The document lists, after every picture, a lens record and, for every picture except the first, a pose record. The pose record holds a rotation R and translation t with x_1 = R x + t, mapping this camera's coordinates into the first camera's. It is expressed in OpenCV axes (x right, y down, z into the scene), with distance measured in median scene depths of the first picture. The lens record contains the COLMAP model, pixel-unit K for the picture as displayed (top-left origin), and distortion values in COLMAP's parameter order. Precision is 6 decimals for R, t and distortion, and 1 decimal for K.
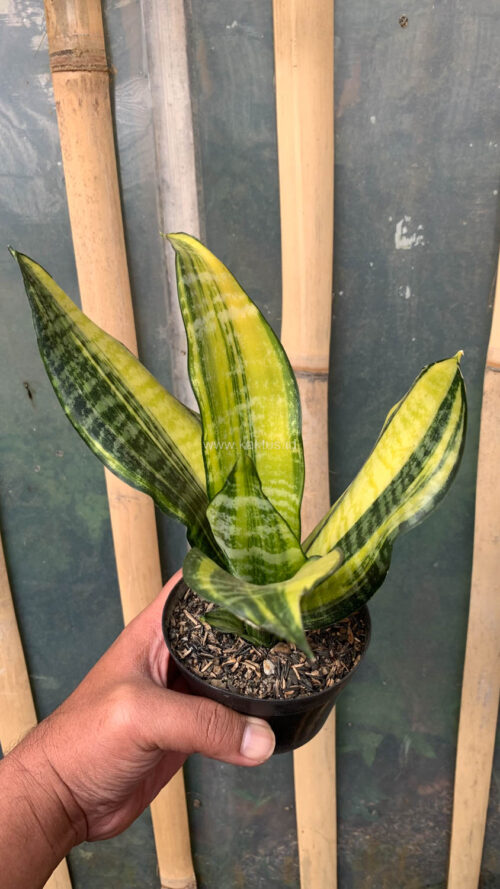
lens RADIAL K [[679.6, 0, 232.6], [0, 679.6, 427.3], [0, 0, 1]] dist [0.034869, -0.001066]
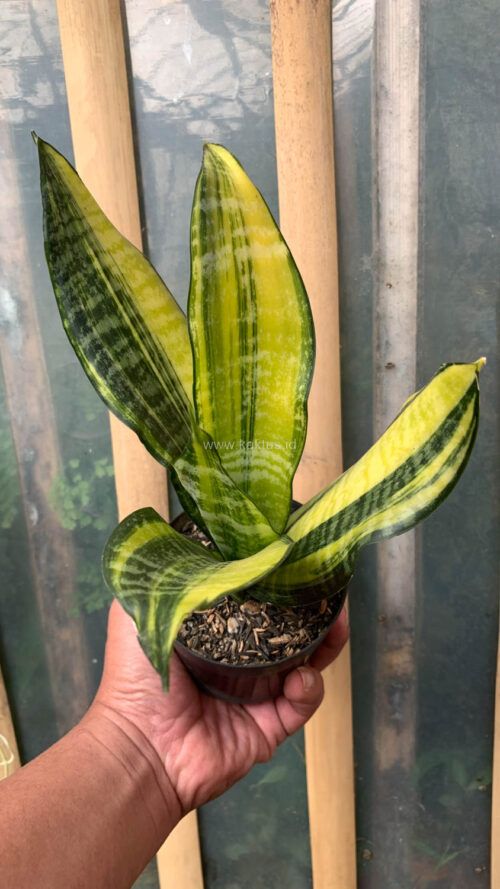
lens RADIAL K [[679.4, 0, 245.1], [0, 679.4, 447.3], [0, 0, 1]] dist [-0.002945, -0.003995]
pose [[0.969466, 0.214337, -0.119147, 0.140925], [-0.188278, 0.961872, 0.198379, -0.093898], [0.157124, -0.169889, 0.972857, 0.107030]]
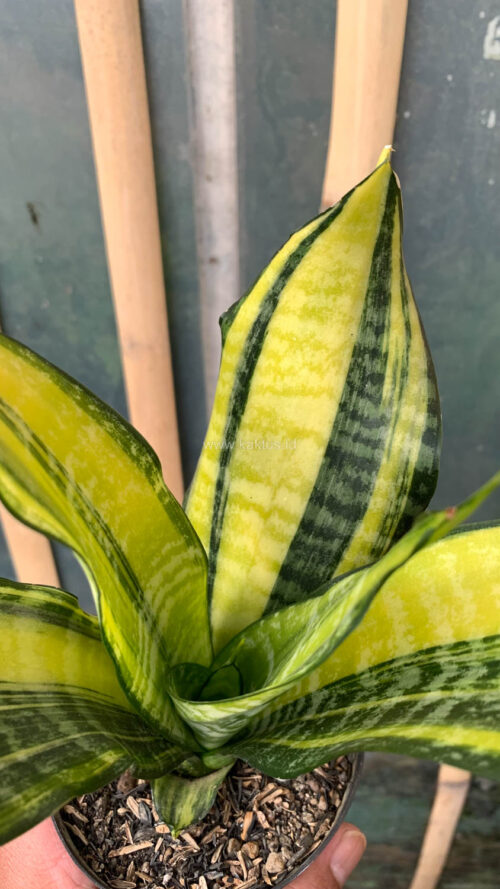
lens RADIAL K [[704.9, 0, 248.8], [0, 704.9, 446.4], [0, 0, 1]] dist [0.003157, -0.004239]
pose [[0.382702, -0.633433, 0.672533, -0.233469], [0.511263, 0.751531, 0.416906, -0.185399], [-0.769512, 0.184291, 0.611464, 0.608479]]
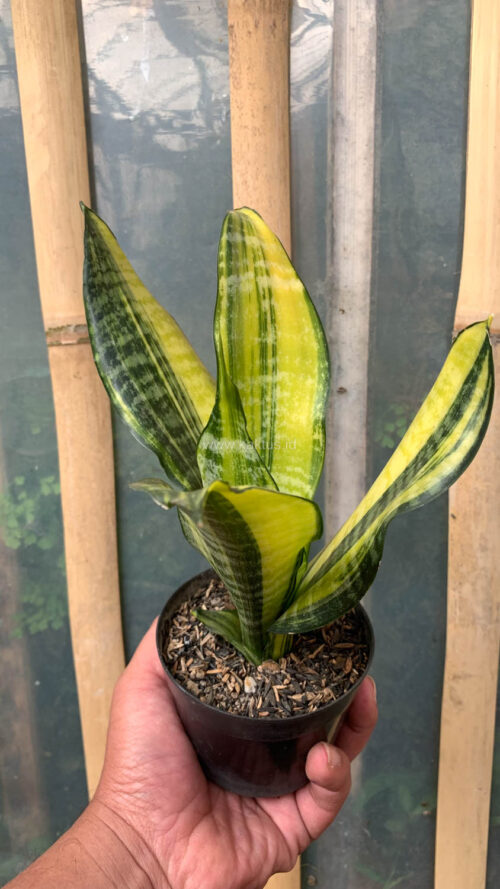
lens RADIAL K [[683.0, 0, 243.8], [0, 683.0, 443.4], [0, 0, 1]] dist [0.031262, -0.003170]
pose [[0.967797, 0.165568, -0.189621, 0.175518], [-0.193061, 0.971572, -0.137024, 0.191783], [0.161544, 0.169219, 0.972249, 0.082852]]
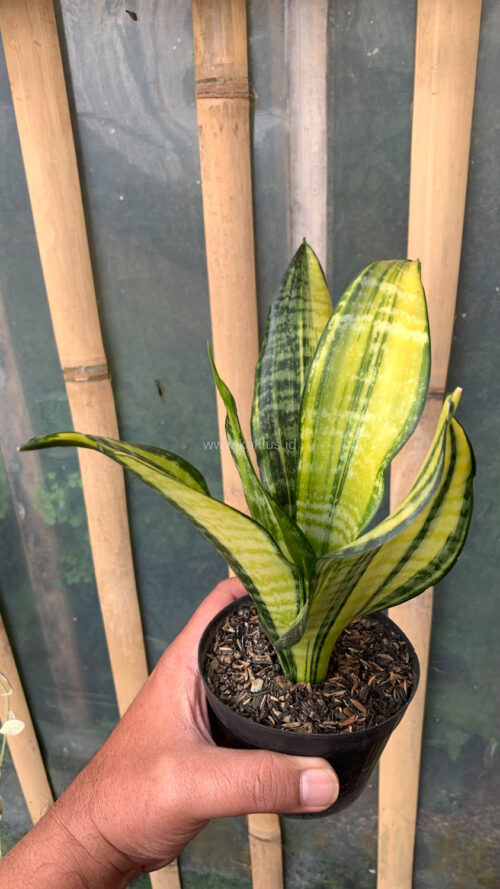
lens RADIAL K [[677.2, 0, 233.0], [0, 677.2, 436.6], [0, 0, 1]] dist [0.048539, 0.001495]
pose [[0.541307, 0.395801, -0.741841, 0.652350], [-0.537549, 0.841328, 0.056643, 0.034236], [0.646551, 0.368115, 0.668179, 0.234696]]
